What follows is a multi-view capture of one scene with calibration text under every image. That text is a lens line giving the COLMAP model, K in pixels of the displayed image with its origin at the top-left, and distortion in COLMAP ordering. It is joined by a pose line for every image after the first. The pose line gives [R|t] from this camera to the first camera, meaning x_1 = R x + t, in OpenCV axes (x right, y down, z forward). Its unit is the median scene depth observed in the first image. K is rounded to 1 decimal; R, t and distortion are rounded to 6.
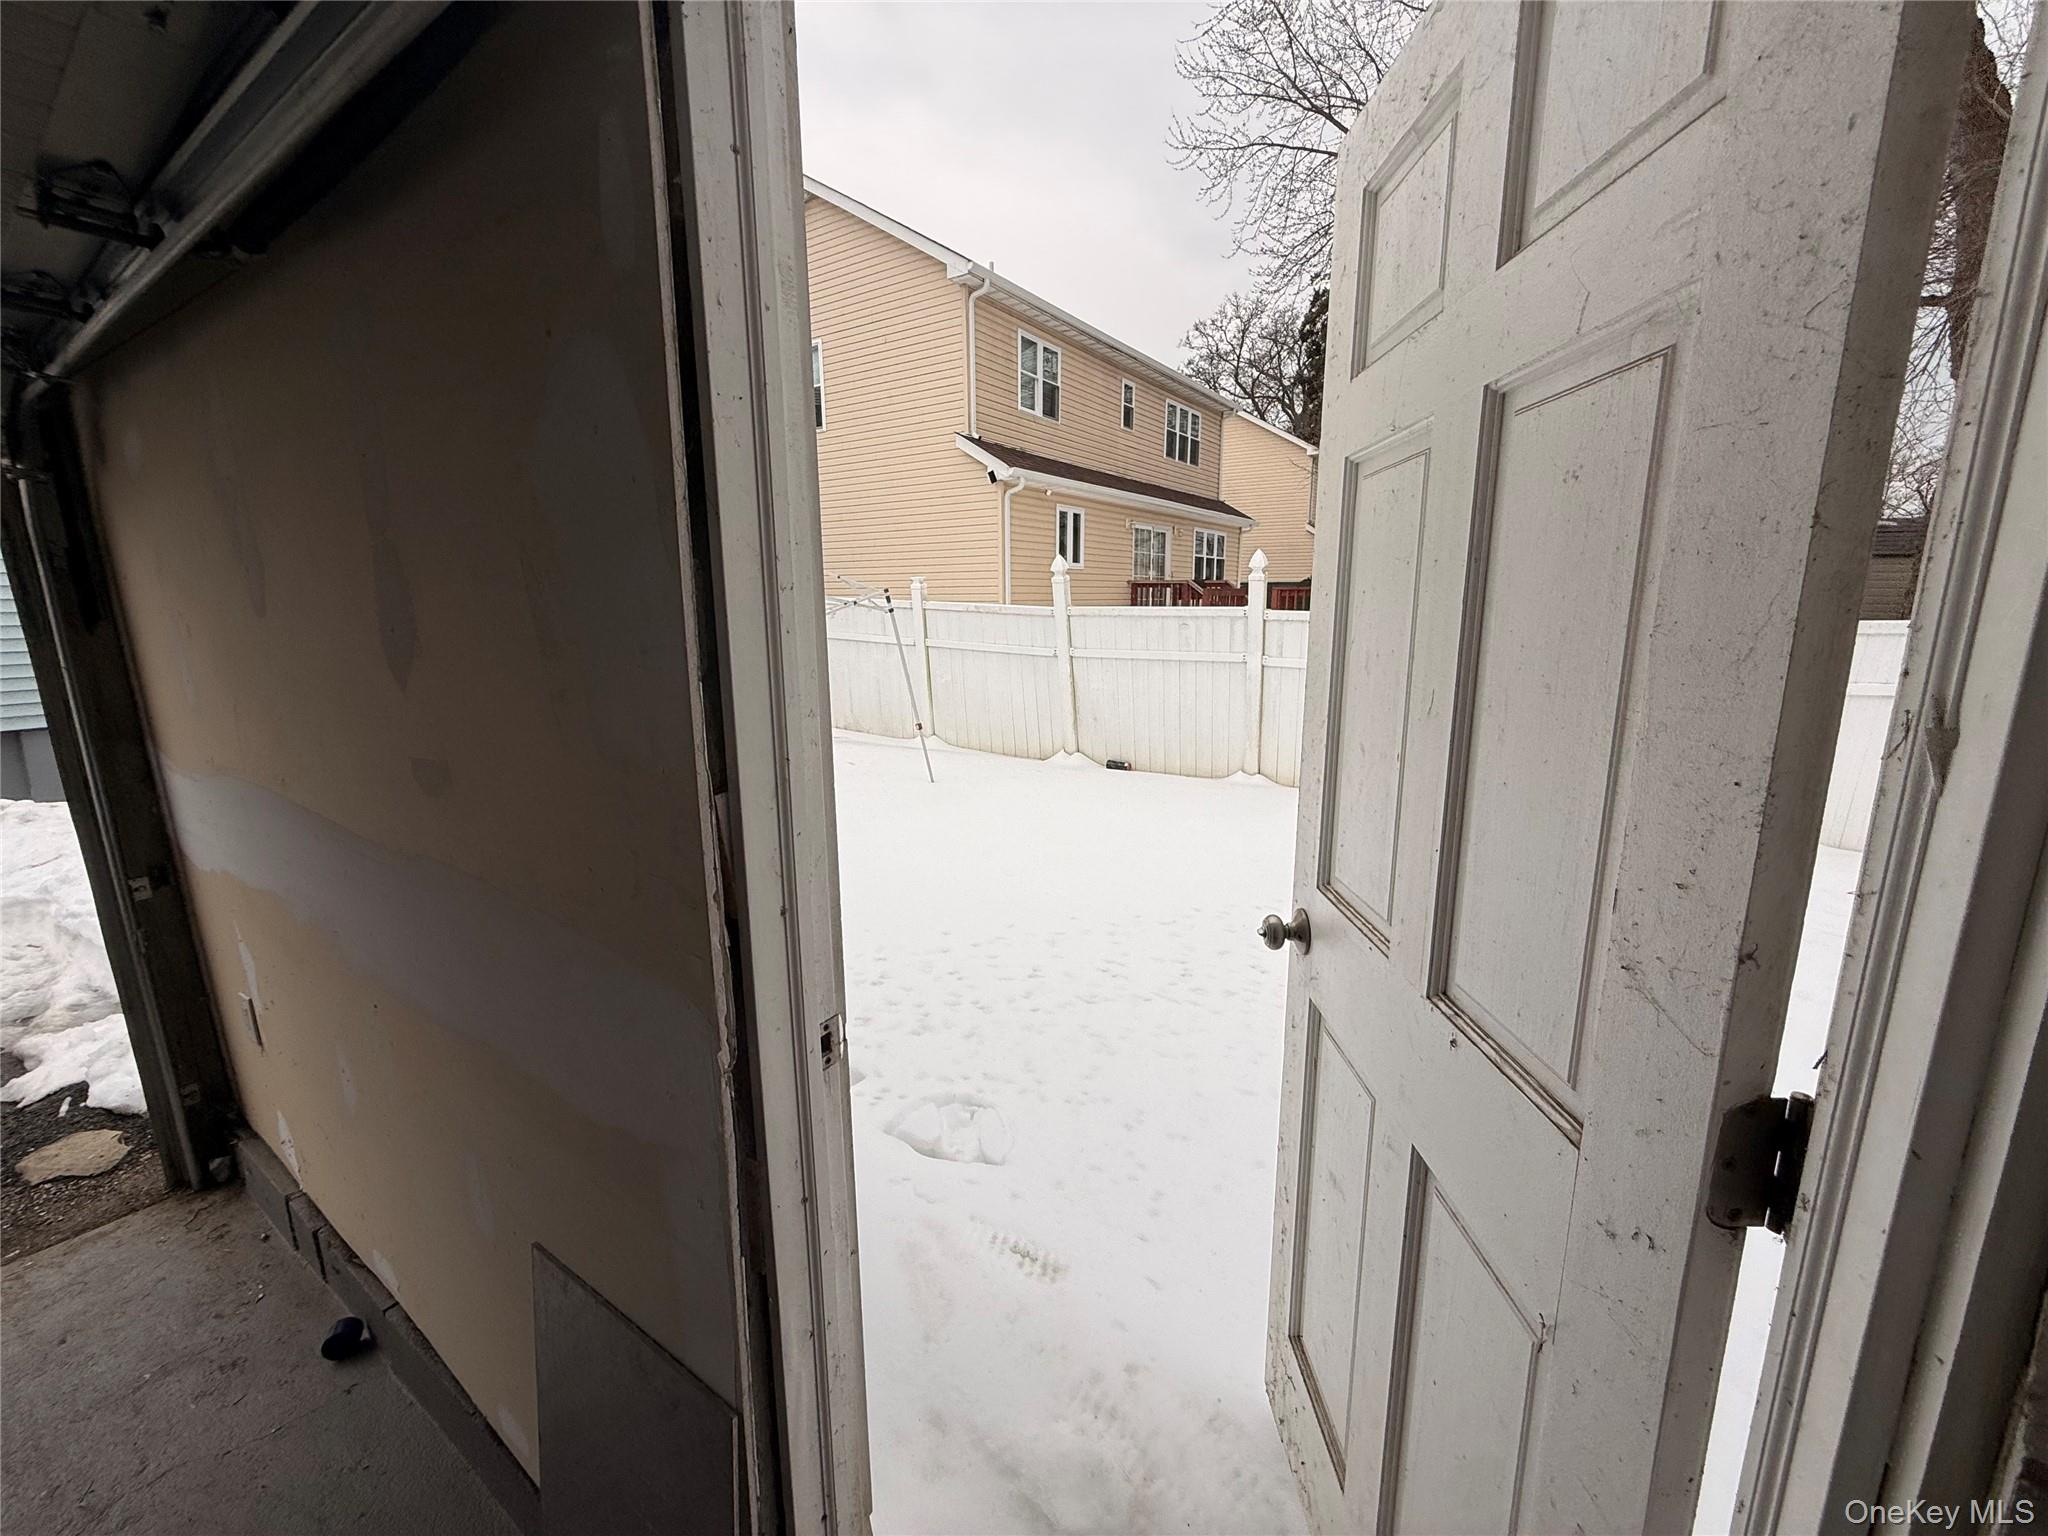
lens RADIAL K [[812.9, 0, 1034.4], [0, 812.9, 762.0], [0, 0, 1]] dist [-0.001922, 0.000049]
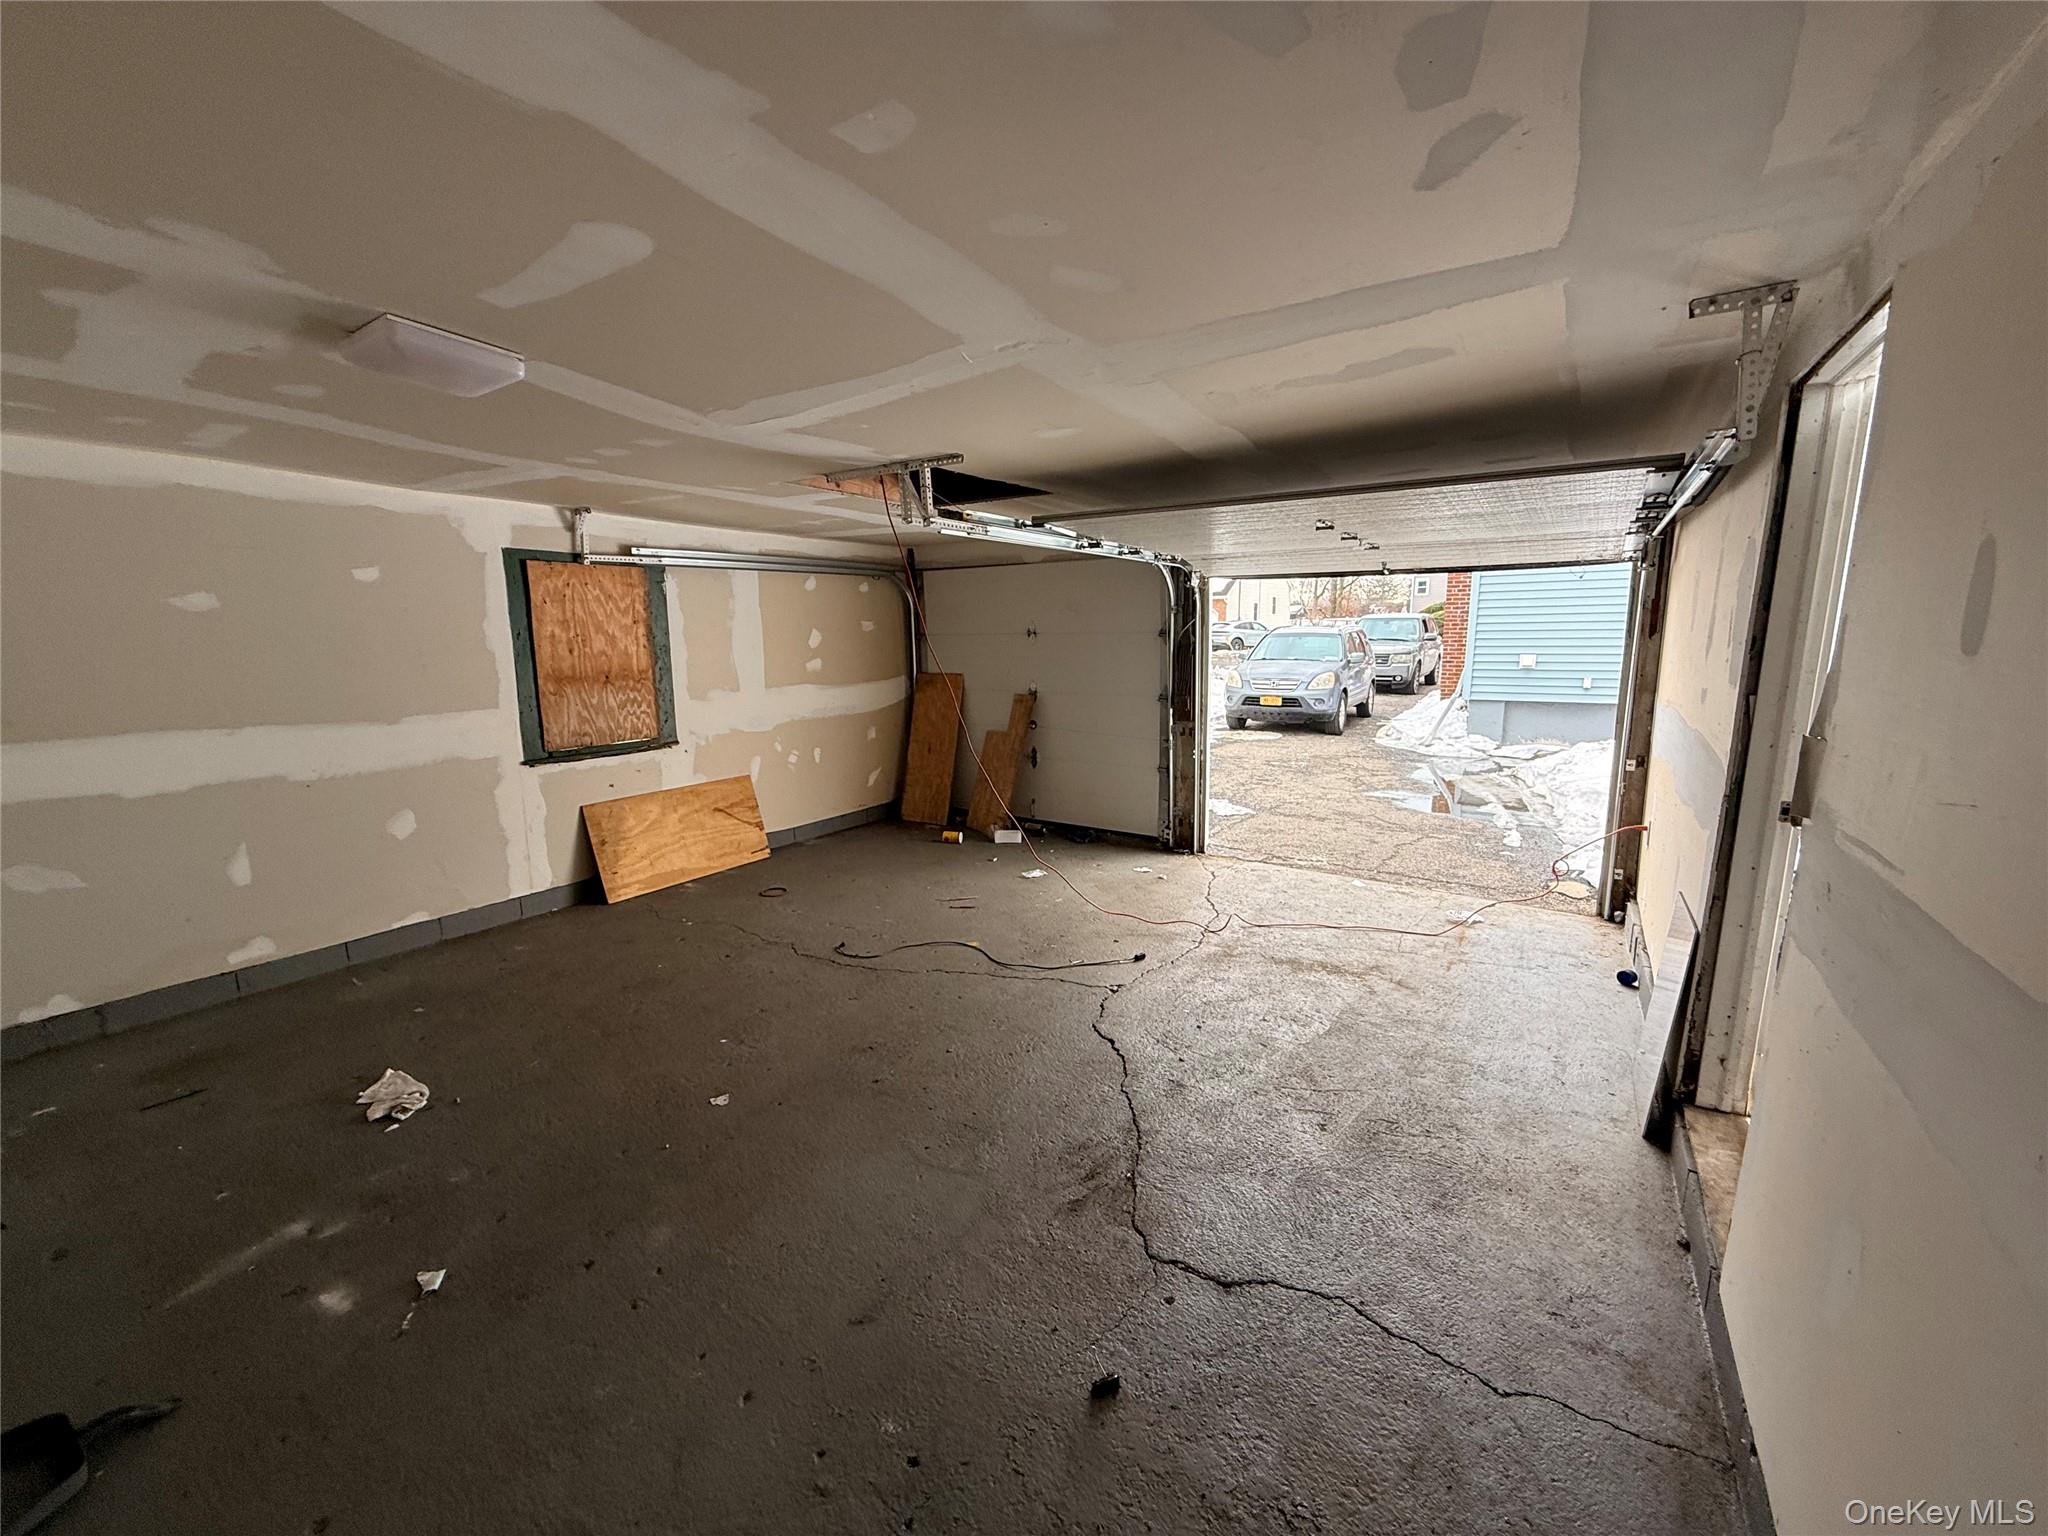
lens RADIAL K [[812.9, 0, 1034.8], [0, 812.9, 773.8], [0, 0, 1]] dist [-0.001922, 0.000049]
pose [[0.014505, 0.182894, -0.983026, 0.832663], [-0.182222, 0.967149, 0.177252, 0.085314], [0.983150, 0.176558, 0.047356, -0.528584]]
